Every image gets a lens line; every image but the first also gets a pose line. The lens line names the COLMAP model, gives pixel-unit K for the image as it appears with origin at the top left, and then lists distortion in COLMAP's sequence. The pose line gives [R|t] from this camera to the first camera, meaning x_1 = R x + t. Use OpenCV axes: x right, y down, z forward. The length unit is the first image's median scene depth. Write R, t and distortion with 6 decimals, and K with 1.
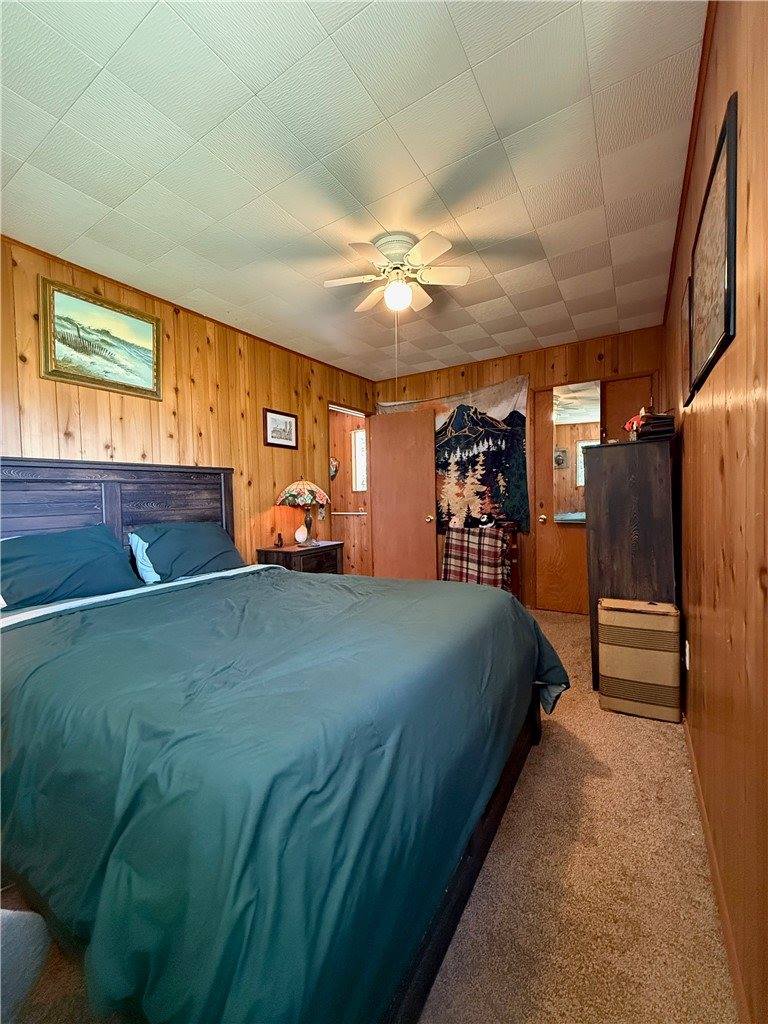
lens RADIAL K [[408.3, 0, 384.5], [0, 408.3, 511.6], [0, 0, 1]] dist [0.001942, 0.000263]
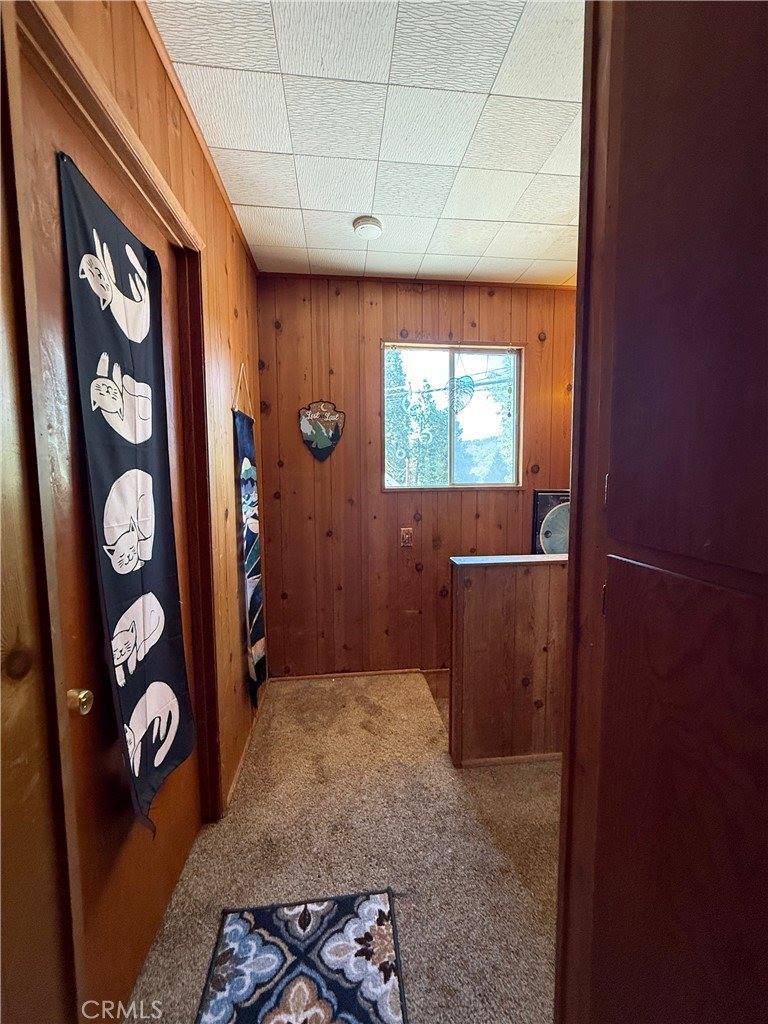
lens RADIAL K [[408.3, 0, 384.8], [0, 408.3, 516.3], [0, 0, 1]] dist [0.001942, 0.000263]
pose [[0.786510, -0.020534, 0.617236, -0.330106], [-0.001056, 0.999401, 0.034594, -0.036266], [-0.617577, -0.027860, 0.786017, 0.655612]]
